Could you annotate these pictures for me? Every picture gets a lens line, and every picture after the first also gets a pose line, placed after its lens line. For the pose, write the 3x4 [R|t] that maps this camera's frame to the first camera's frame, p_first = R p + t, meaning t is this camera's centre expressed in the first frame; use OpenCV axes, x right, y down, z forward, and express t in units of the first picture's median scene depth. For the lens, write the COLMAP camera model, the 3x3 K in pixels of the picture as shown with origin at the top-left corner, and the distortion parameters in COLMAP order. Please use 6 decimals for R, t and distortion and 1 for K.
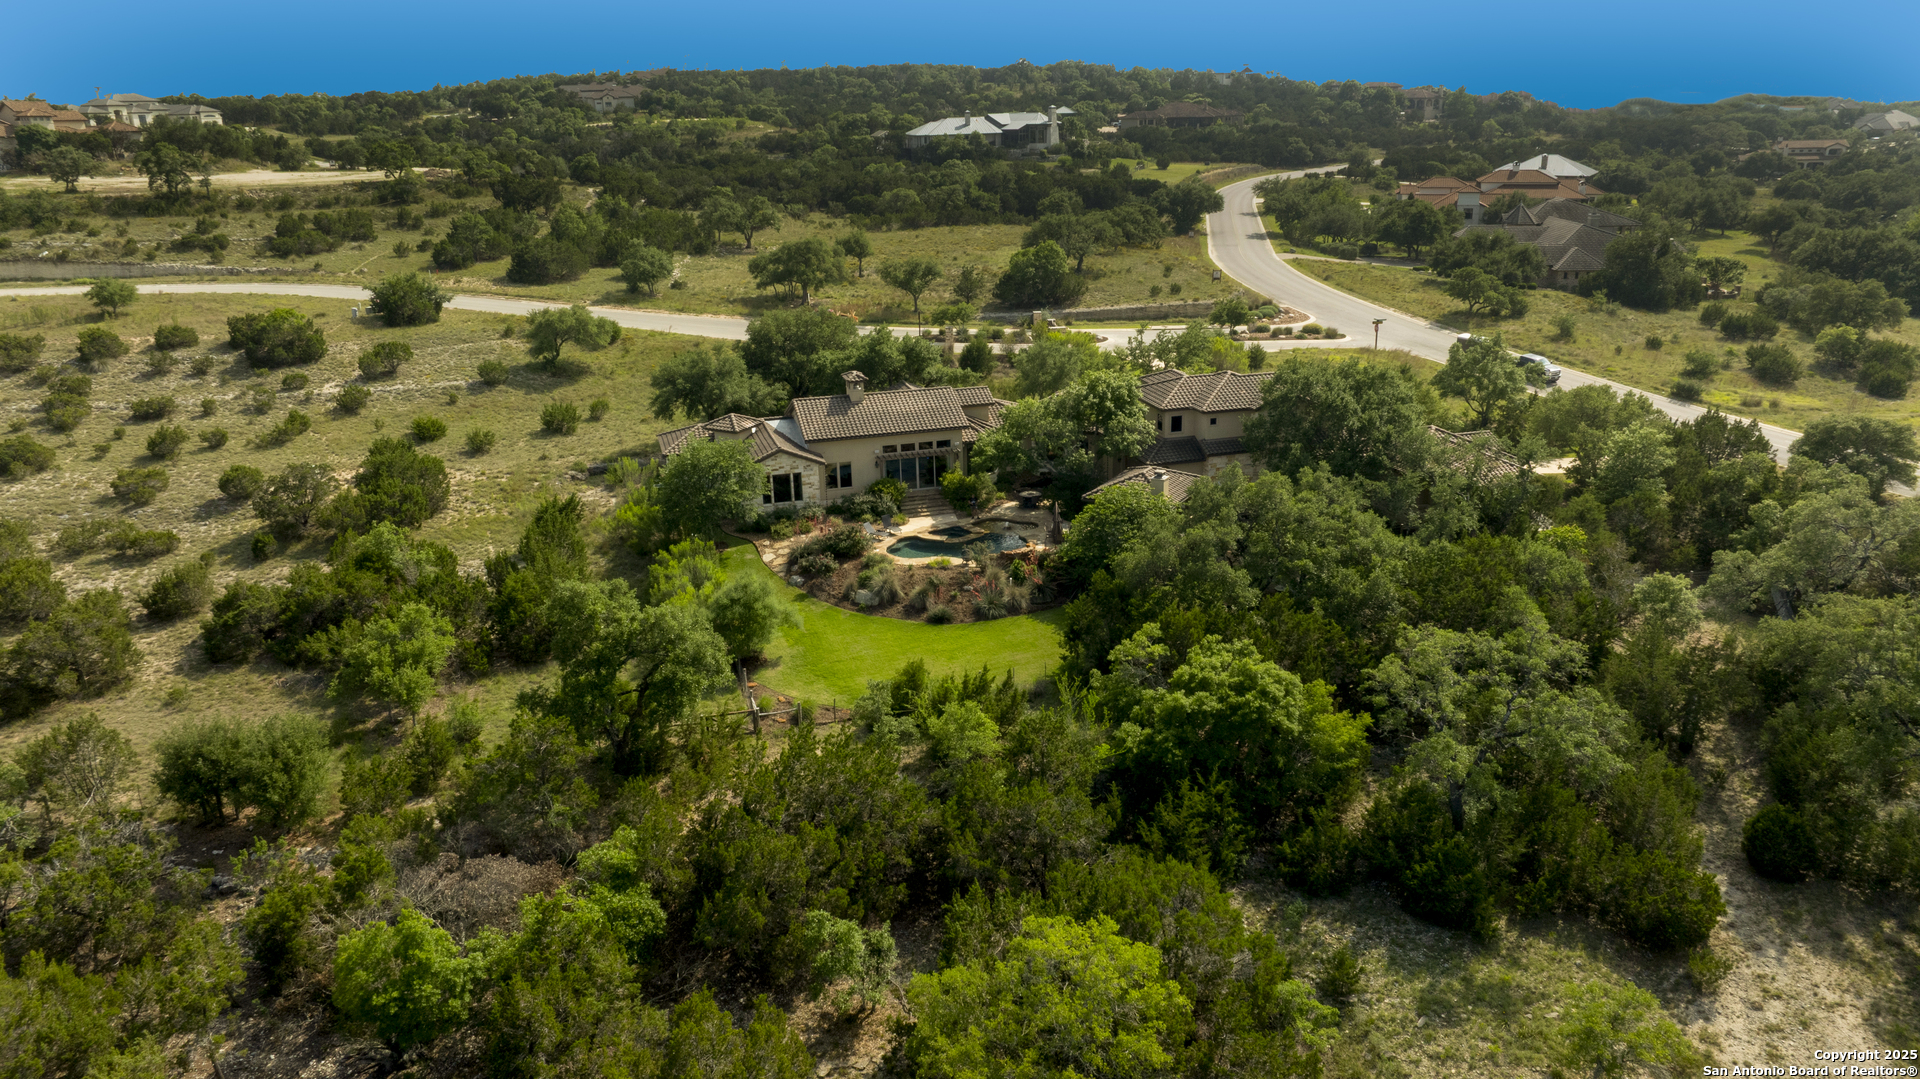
lens RADIAL K [[1335.9, 0, 960.9], [0, 1335.9, 566.6], [0, 0, 1]] dist [-0.058495, 0.061071]
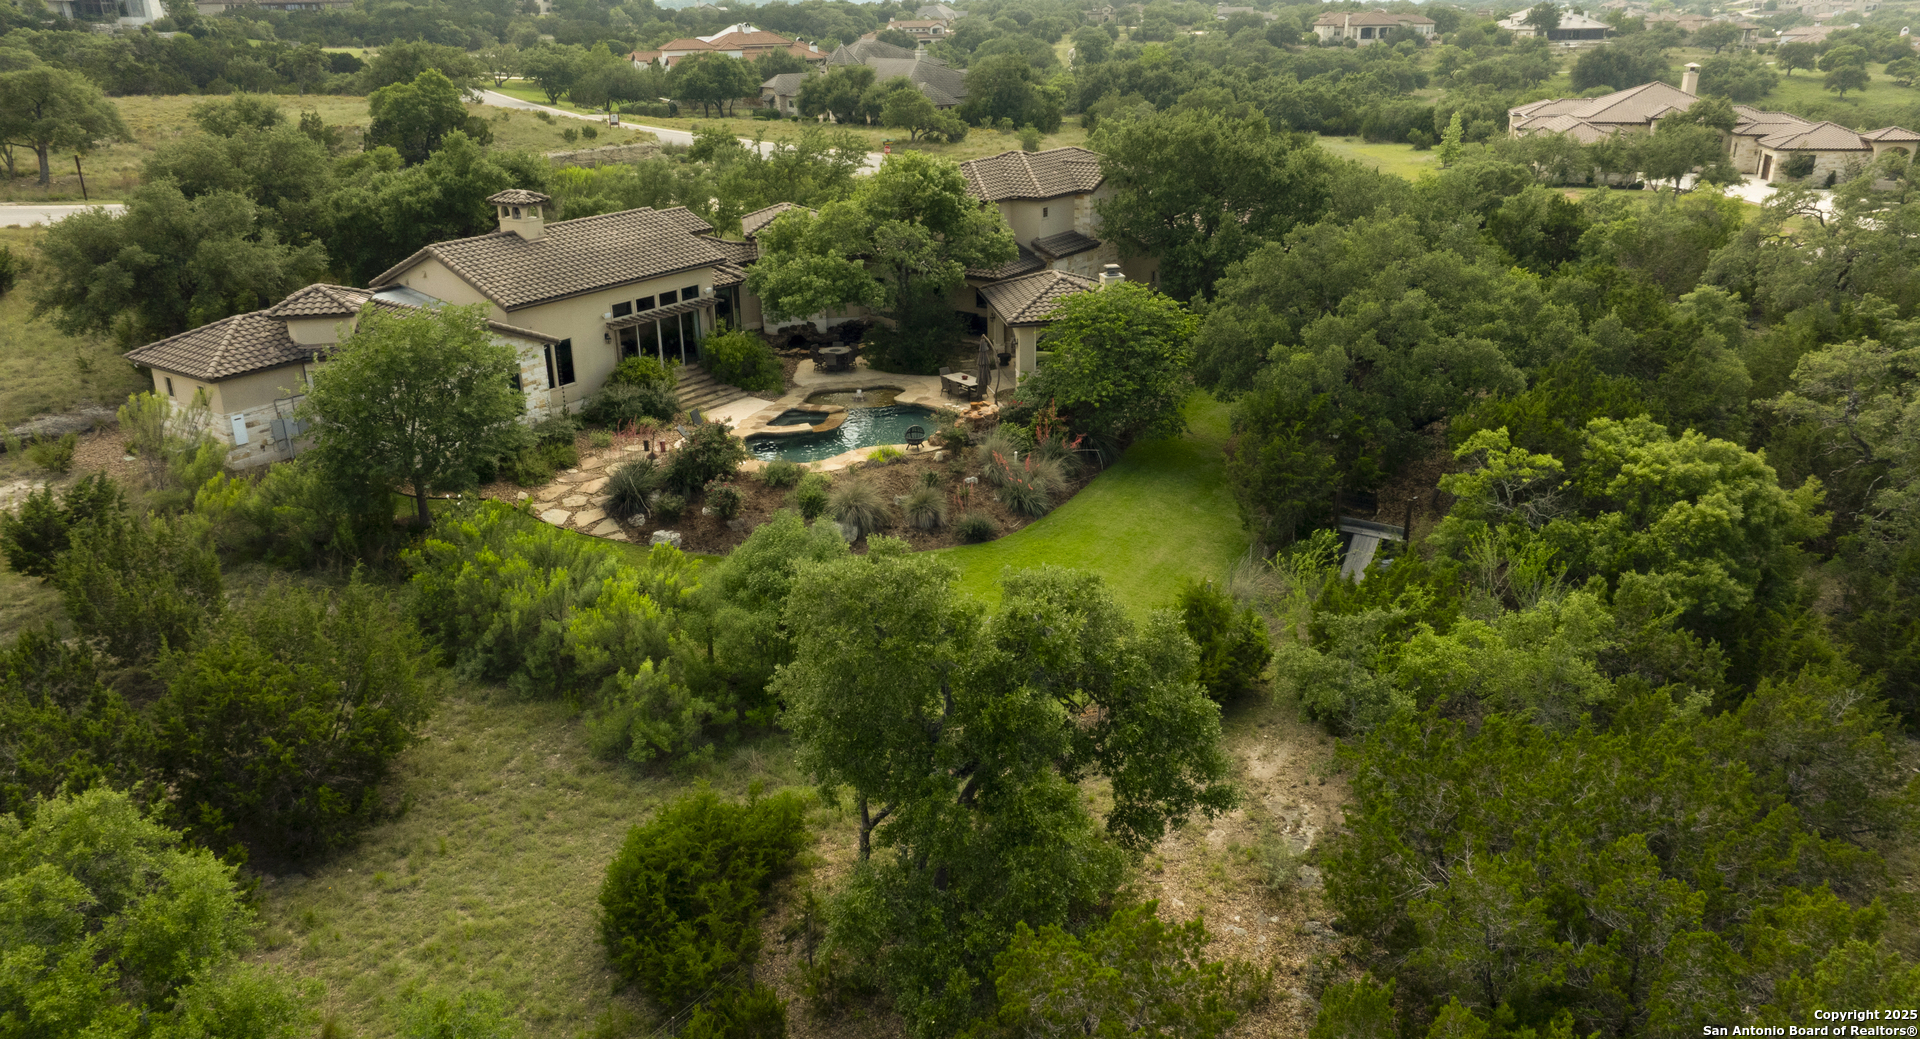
lens RADIAL K [[1325.7, 0, 961.7], [0, 1325.7, 543.9], [0, 0, 1]] dist [-0.036120, 0.031295]
pose [[0.771459, -0.227531, 0.594205, -0.320749], [0.207261, 0.972804, 0.103415, -0.016508], [-0.601576, 0.043375, 0.797637, 0.458510]]
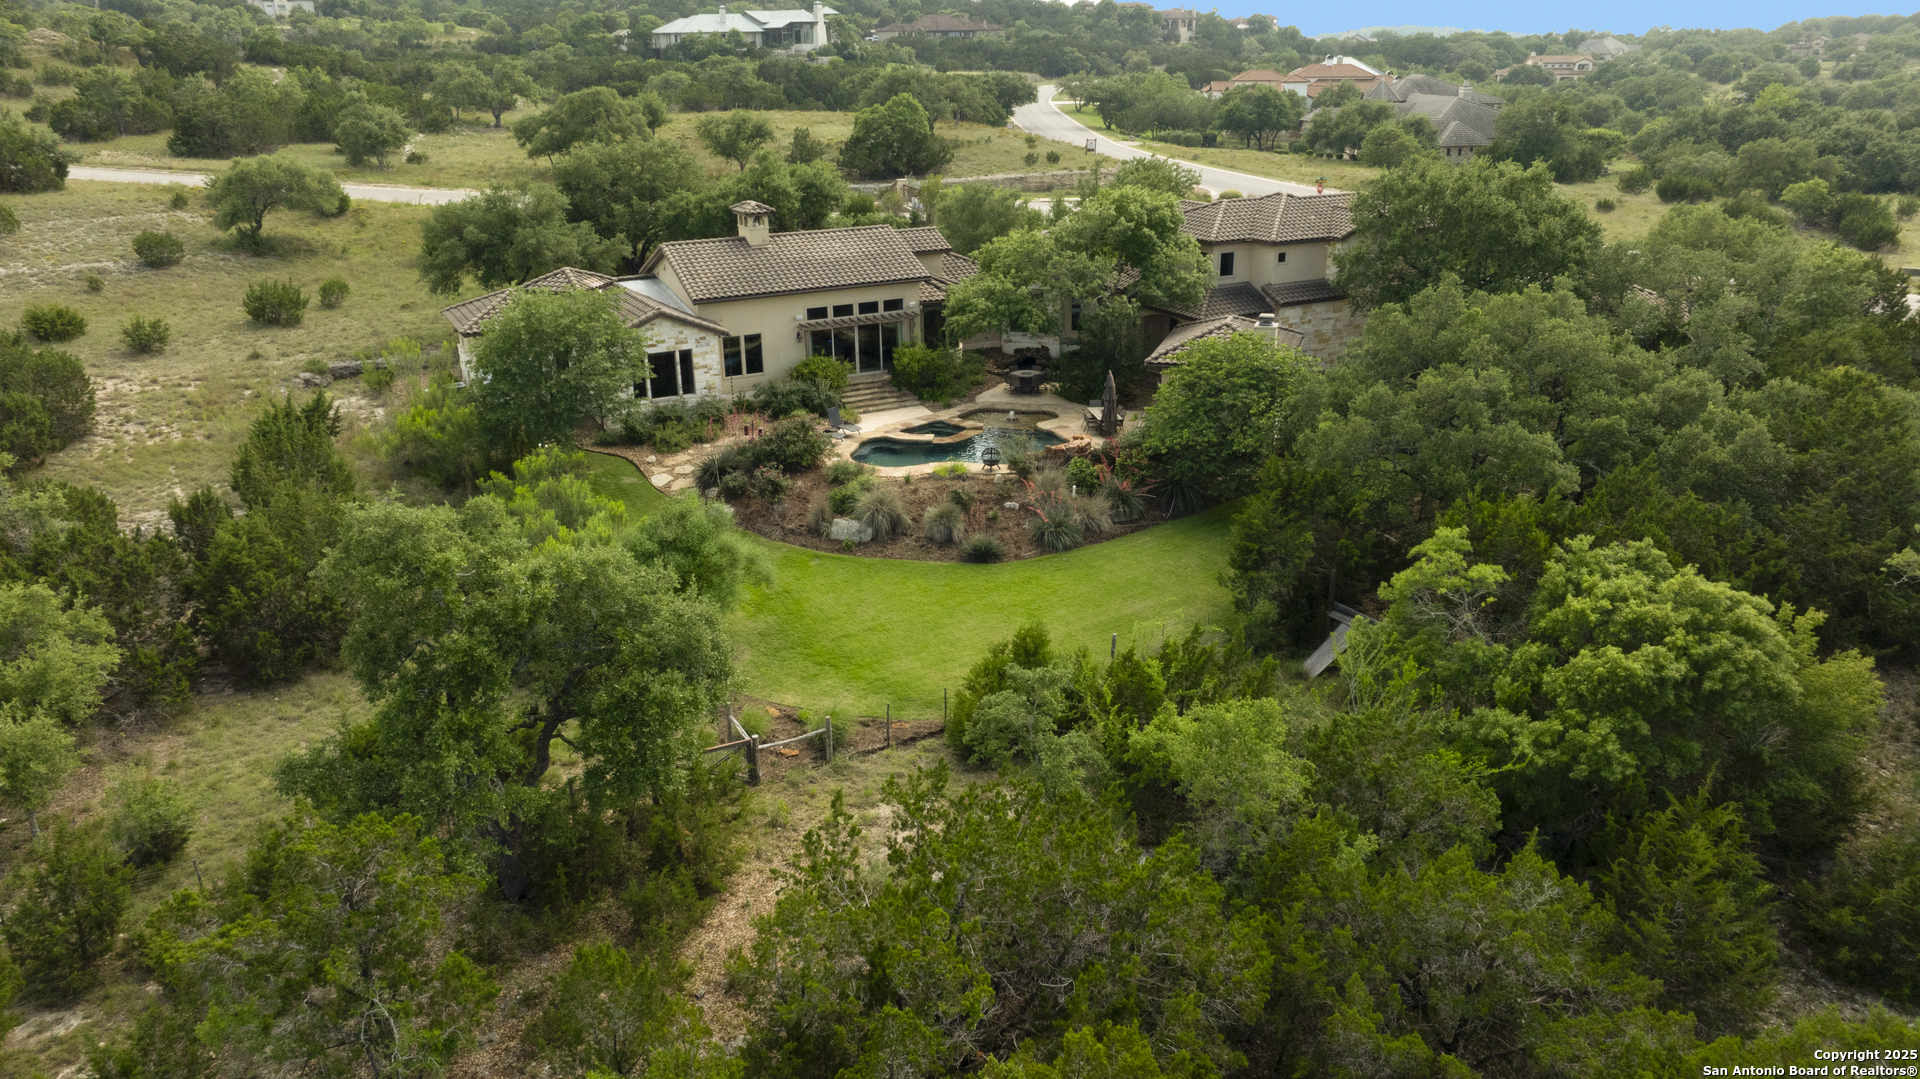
lens RADIAL K [[1335.9, 0, 960.9], [0, 1335.9, 566.6], [0, 0, 1]] dist [-0.058495, 0.061071]
pose [[0.978617, -0.064797, 0.195218, -0.125192], [0.058610, 0.997584, 0.037307, 0.017919], [-0.197164, -0.025067, 0.980050, 0.342351]]
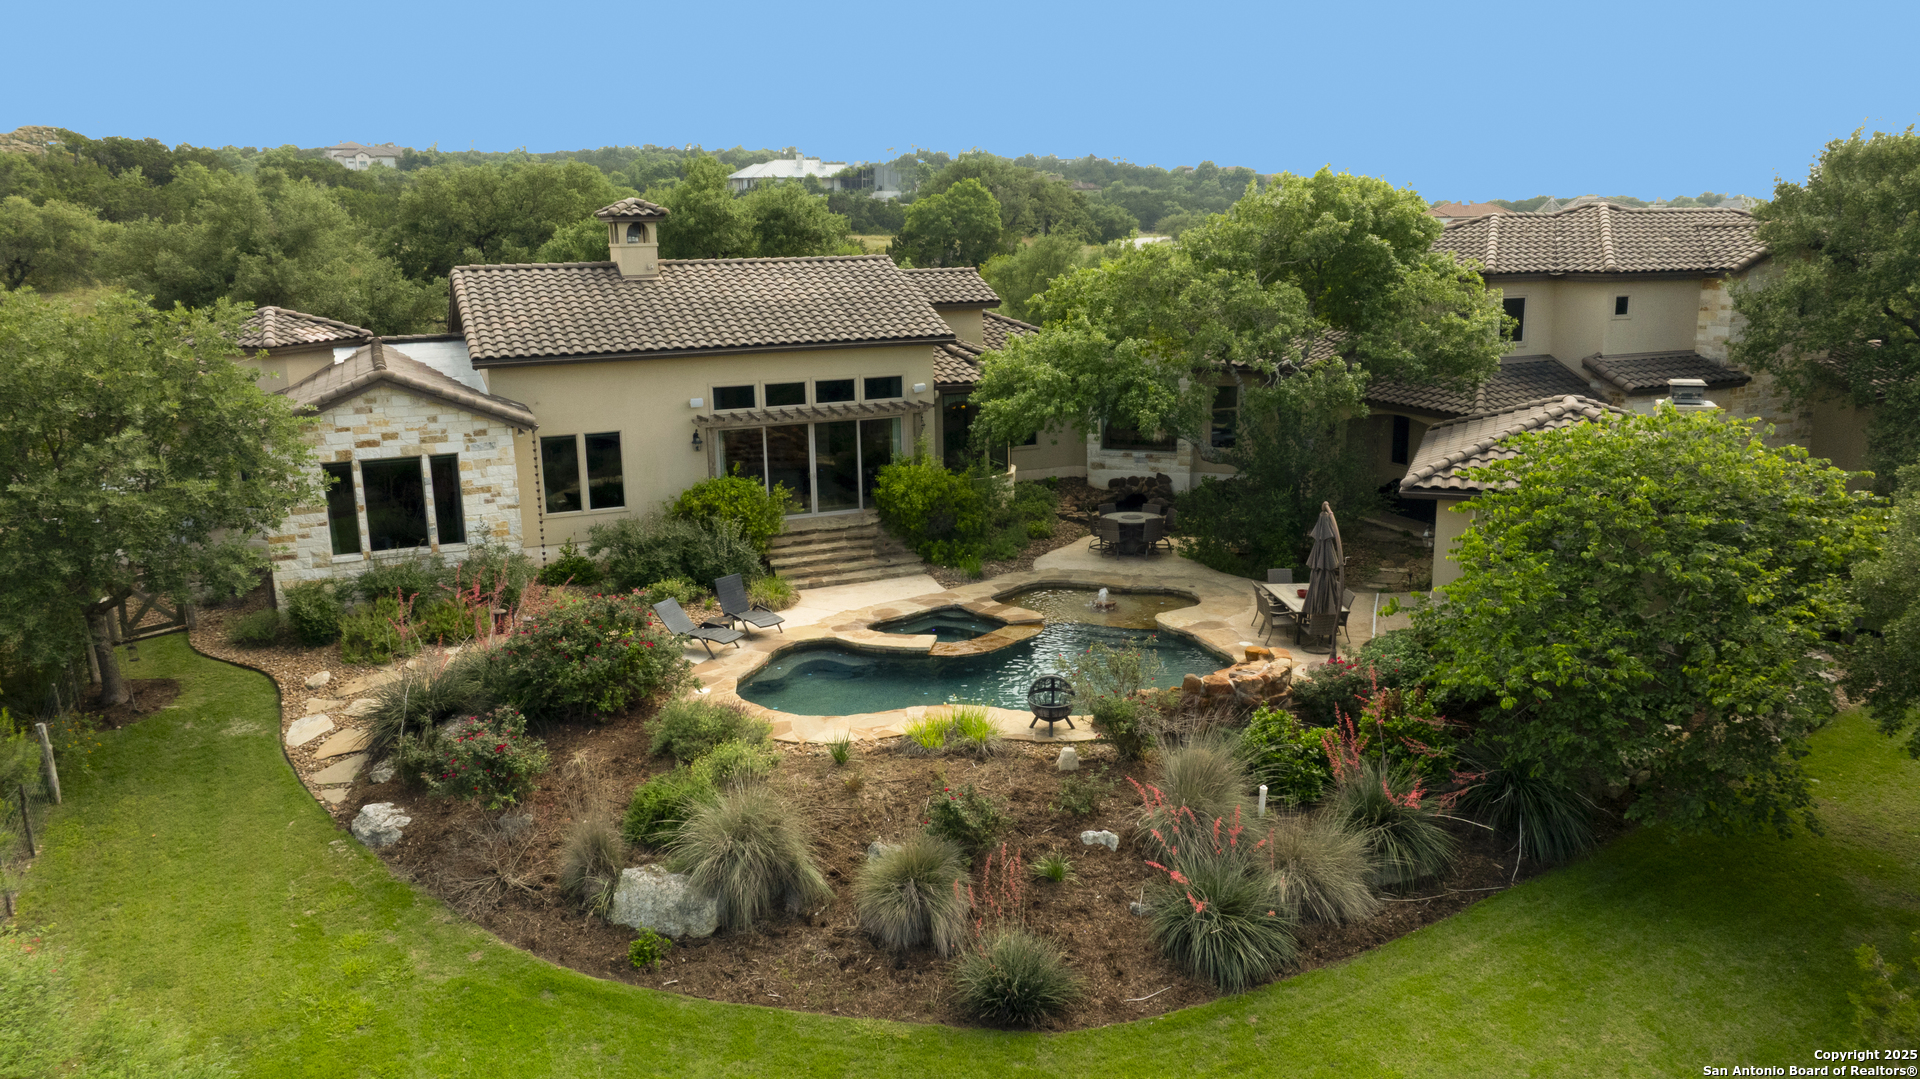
lens RADIAL K [[1340.5, 0, 969.6], [0, 1340.5, 545.4], [0, 0, 1]] dist [-0.028526, -0.002067]
pose [[0.989895, -0.021681, 0.140137, -0.043594], [0.037356, 0.993206, -0.110210, -0.008741], [-0.136796, 0.114331, 0.983979, 0.672102]]
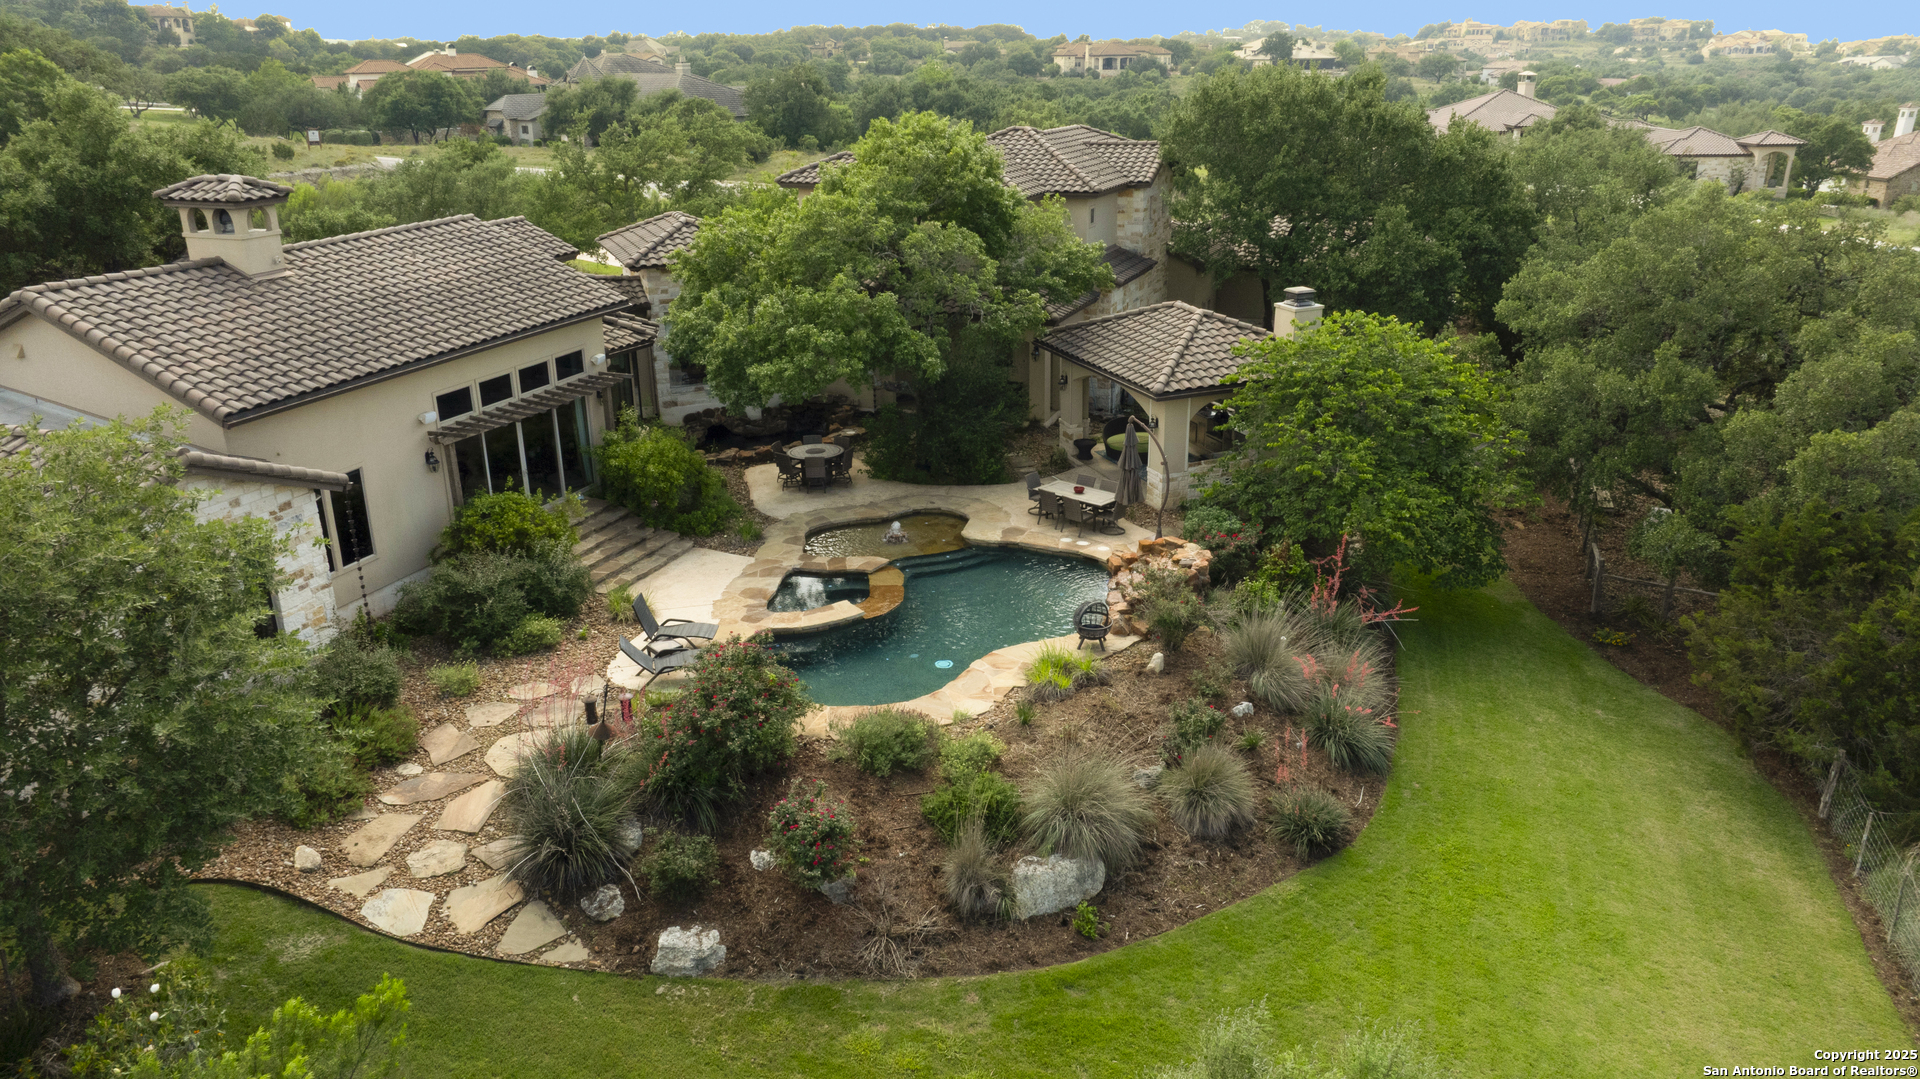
lens RADIAL K [[1335.9, 0, 960.9], [0, 1335.9, 566.6], [0, 0, 1]] dist [-0.058495, 0.061071]
pose [[0.615445, -0.268725, 0.740955, -0.225217], [0.257881, 0.956996, 0.132878, -0.064773], [-0.744798, 0.109299, 0.658277, 0.740429]]
